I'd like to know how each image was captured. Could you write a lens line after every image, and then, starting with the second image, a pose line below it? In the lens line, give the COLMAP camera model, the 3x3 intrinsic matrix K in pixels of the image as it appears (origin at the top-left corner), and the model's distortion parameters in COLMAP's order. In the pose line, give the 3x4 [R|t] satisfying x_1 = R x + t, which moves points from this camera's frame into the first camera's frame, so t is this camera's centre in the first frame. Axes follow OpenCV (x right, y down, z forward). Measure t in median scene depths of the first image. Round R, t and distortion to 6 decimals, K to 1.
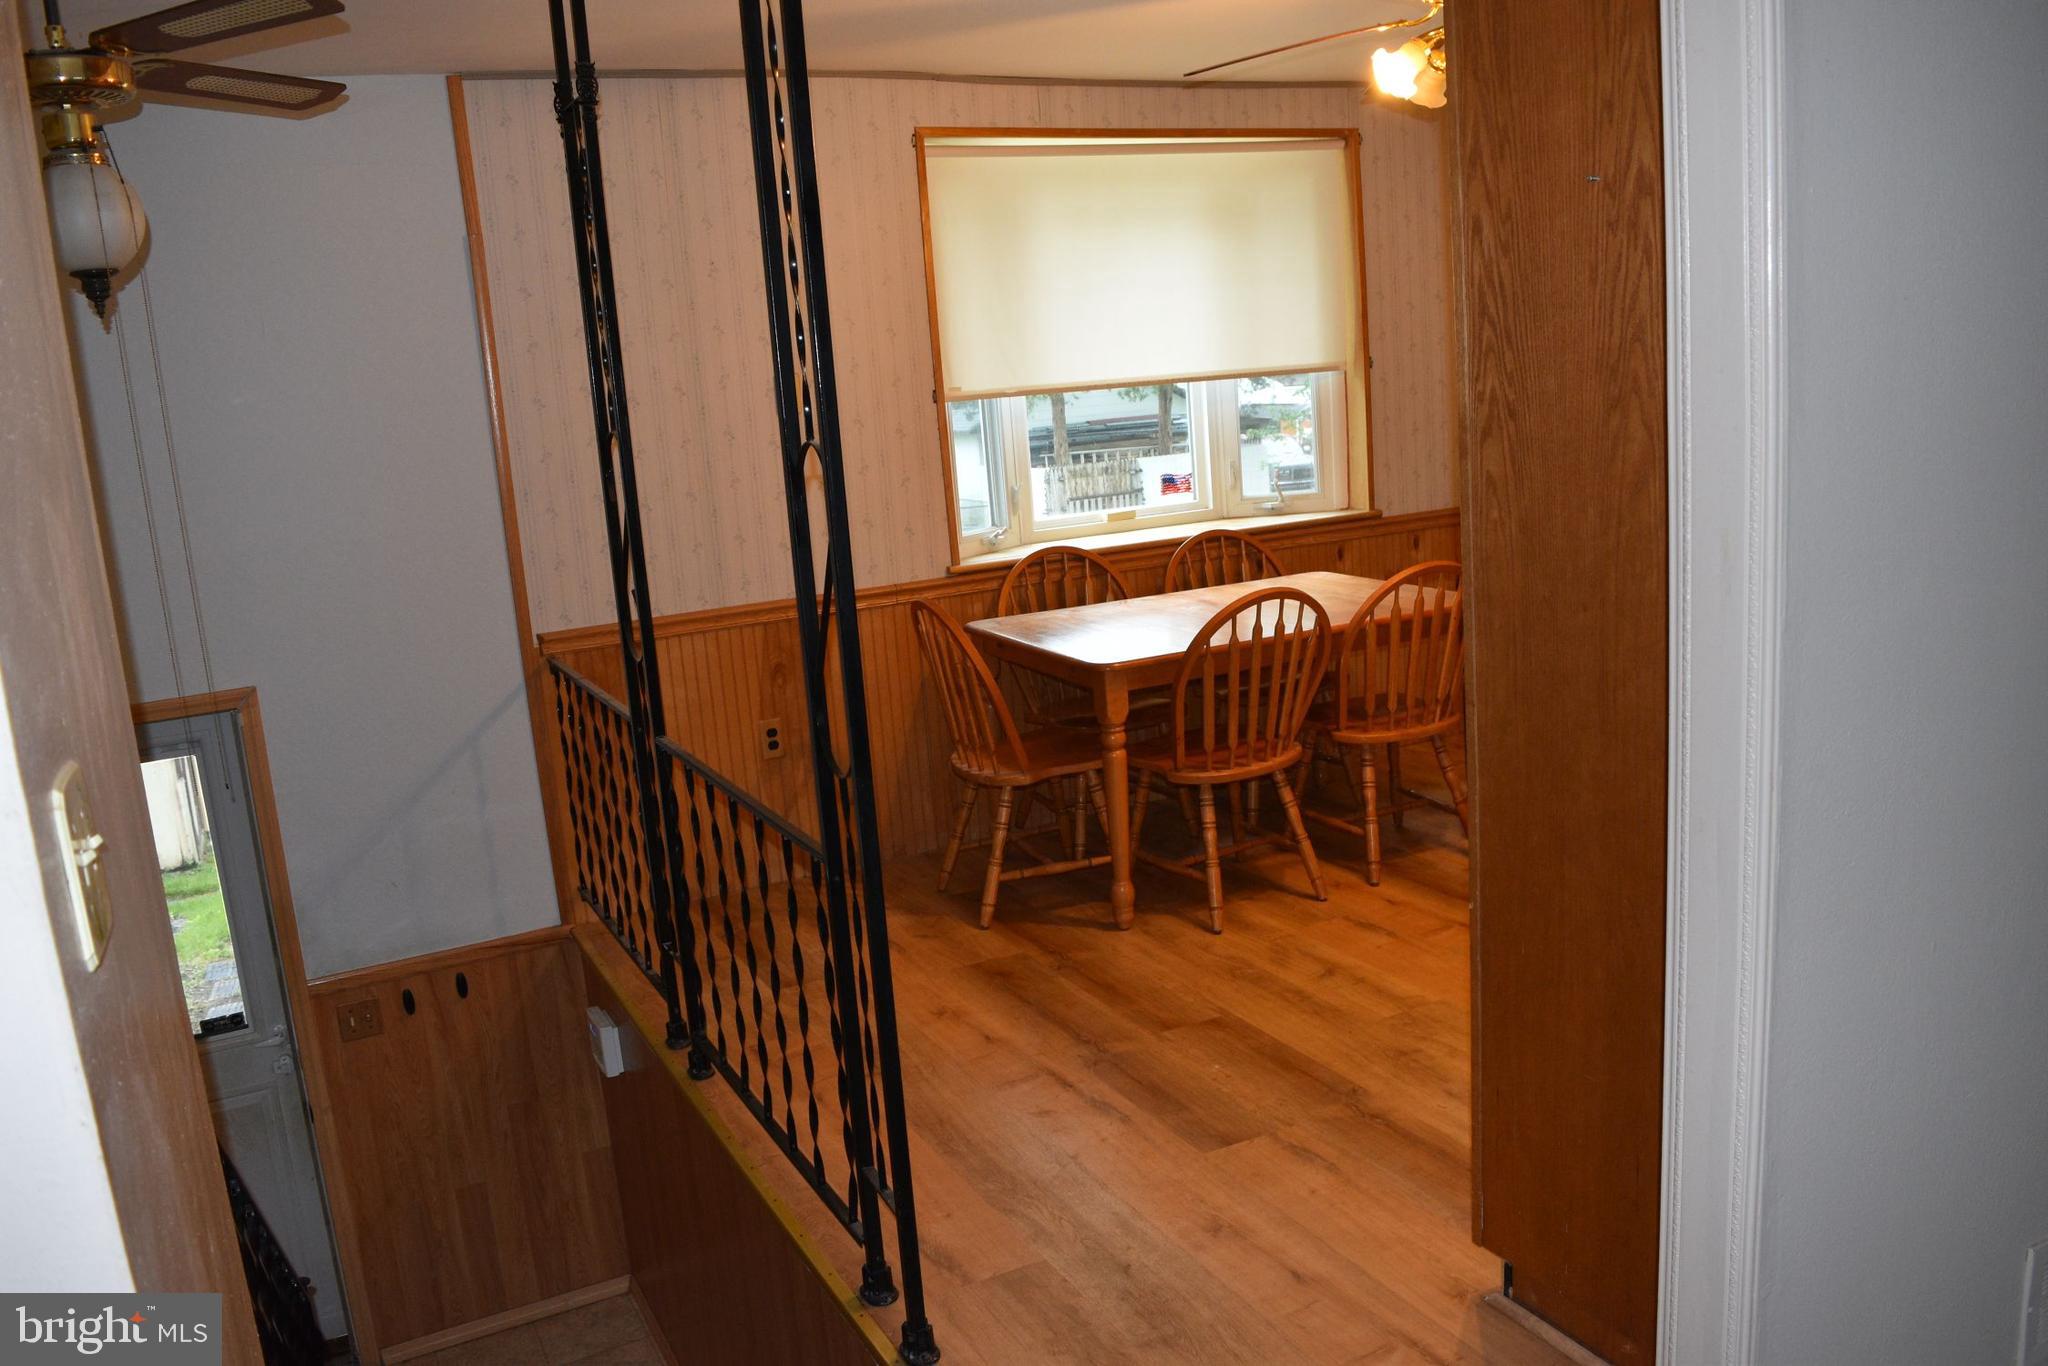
lens RADIAL K [[1605.7, 0, 1029.1], [0, 1605.7, 685.2], [0, 0, 1]] dist [-0.095674, 0.023709]
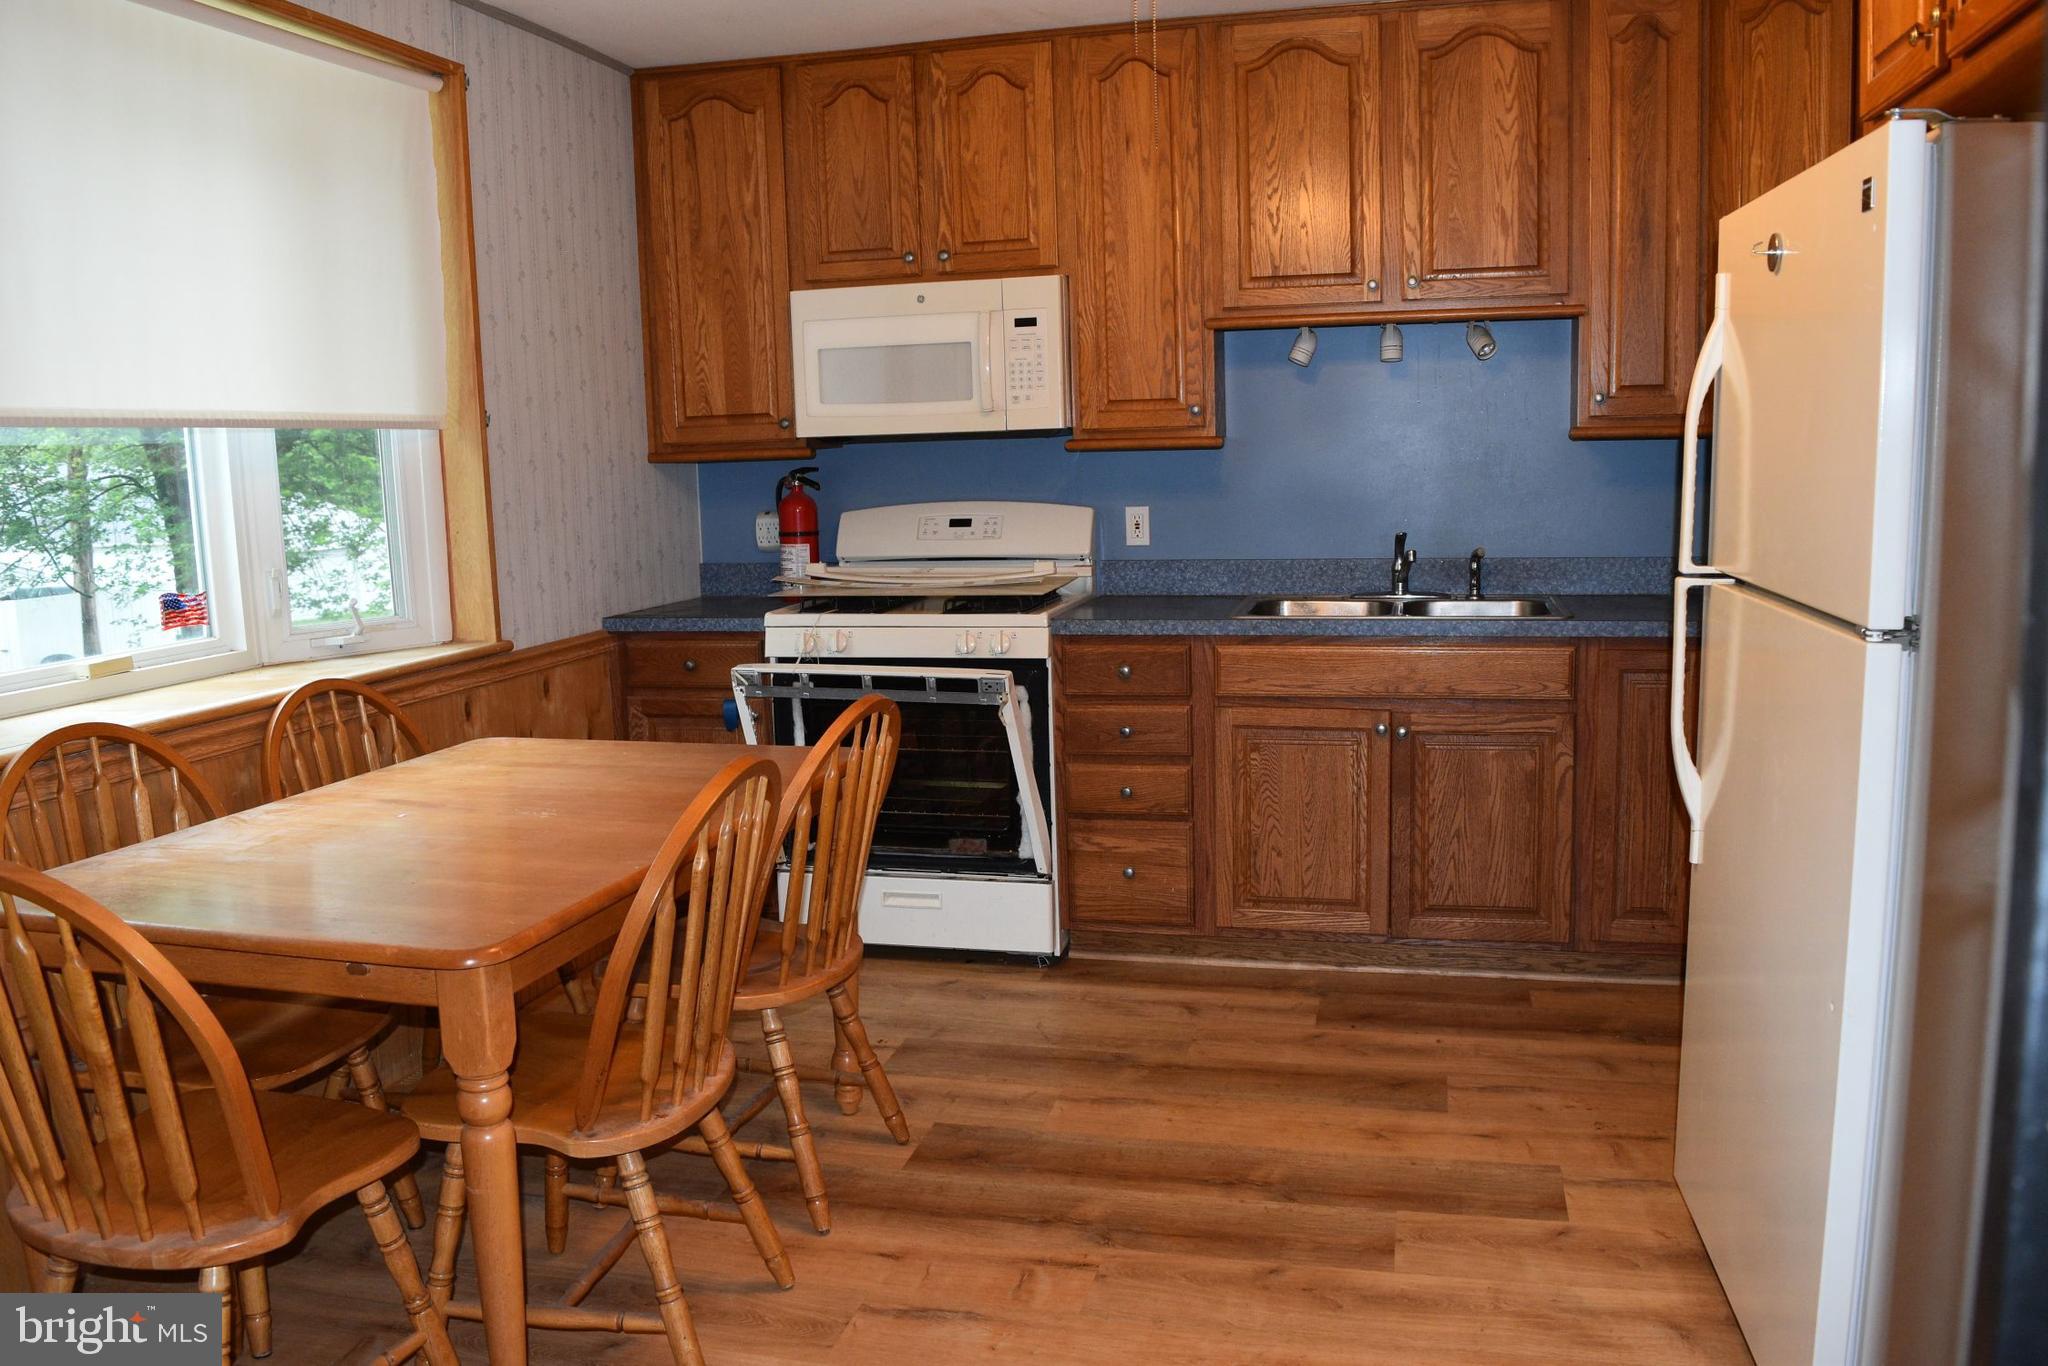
lens RADIAL K [[1605.7, 0, 1029.1], [0, 1605.7, 685.2], [0, 0, 1]] dist [-0.095674, 0.023709]
pose [[0.660926, -0.052380, 0.748620, -0.140145], [0.131233, 0.990257, -0.046573, -0.034225], [-0.738887, 0.129025, 0.661361, 0.428948]]
